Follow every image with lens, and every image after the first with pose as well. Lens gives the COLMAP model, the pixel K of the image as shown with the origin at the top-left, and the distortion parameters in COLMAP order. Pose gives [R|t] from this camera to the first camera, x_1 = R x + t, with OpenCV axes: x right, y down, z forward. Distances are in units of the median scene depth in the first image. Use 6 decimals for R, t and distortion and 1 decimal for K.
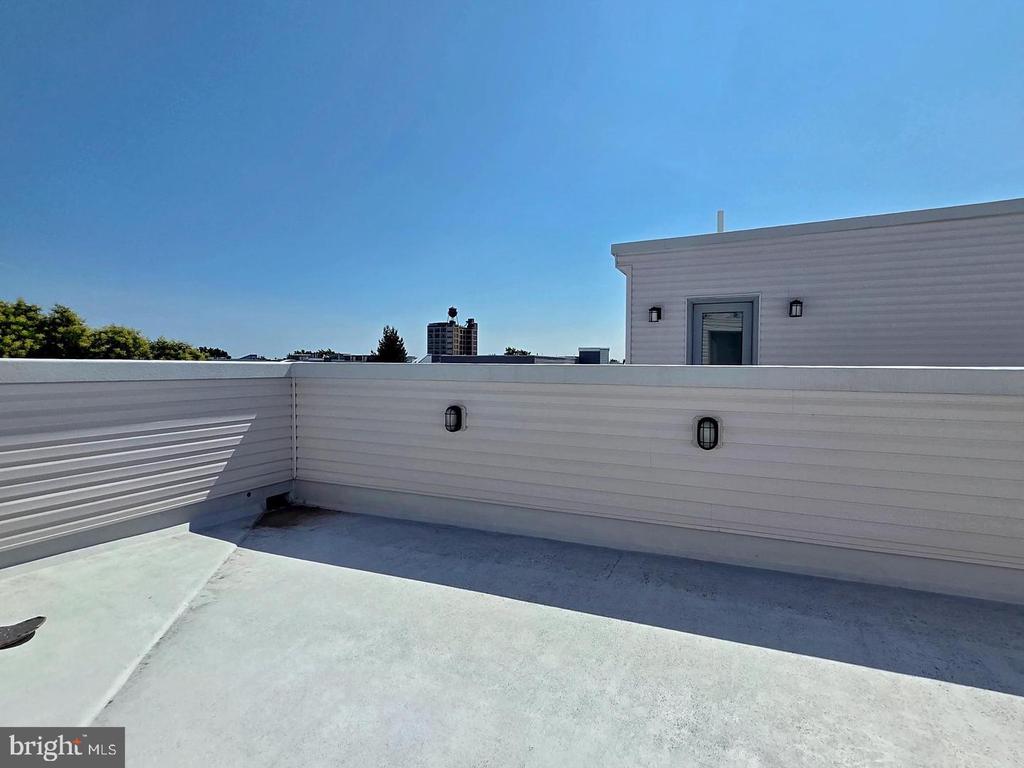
lens RADIAL K [[498.1, 0, 518.0], [0, 498.1, 381.6], [0, 0, 1]] dist [-0.002057, -0.000611]
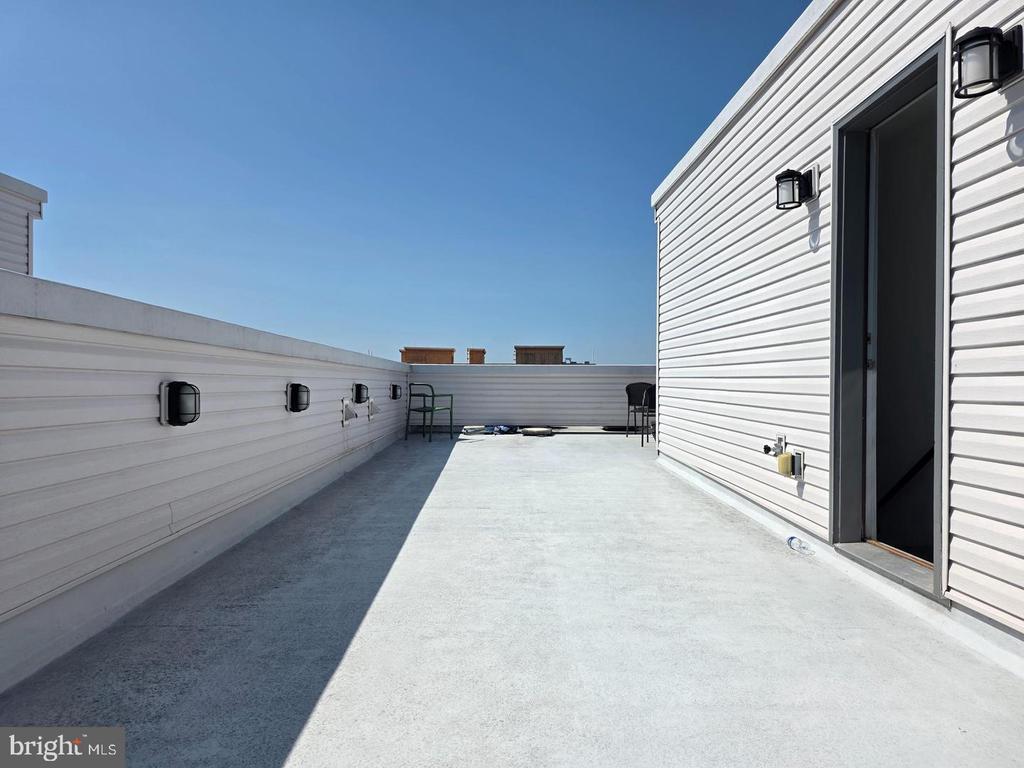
lens RADIAL K [[694.2, 0, 512.0], [0, 694.2, 384.0], [0, 0, 1]] dist [0.004757, 0.001887]
pose [[-0.423899, -0.003255, 0.905704, -0.866721], [0.028071, 0.999466, 0.016730, 0.088744], [-0.905274, 0.032516, -0.423581, 1.172675]]
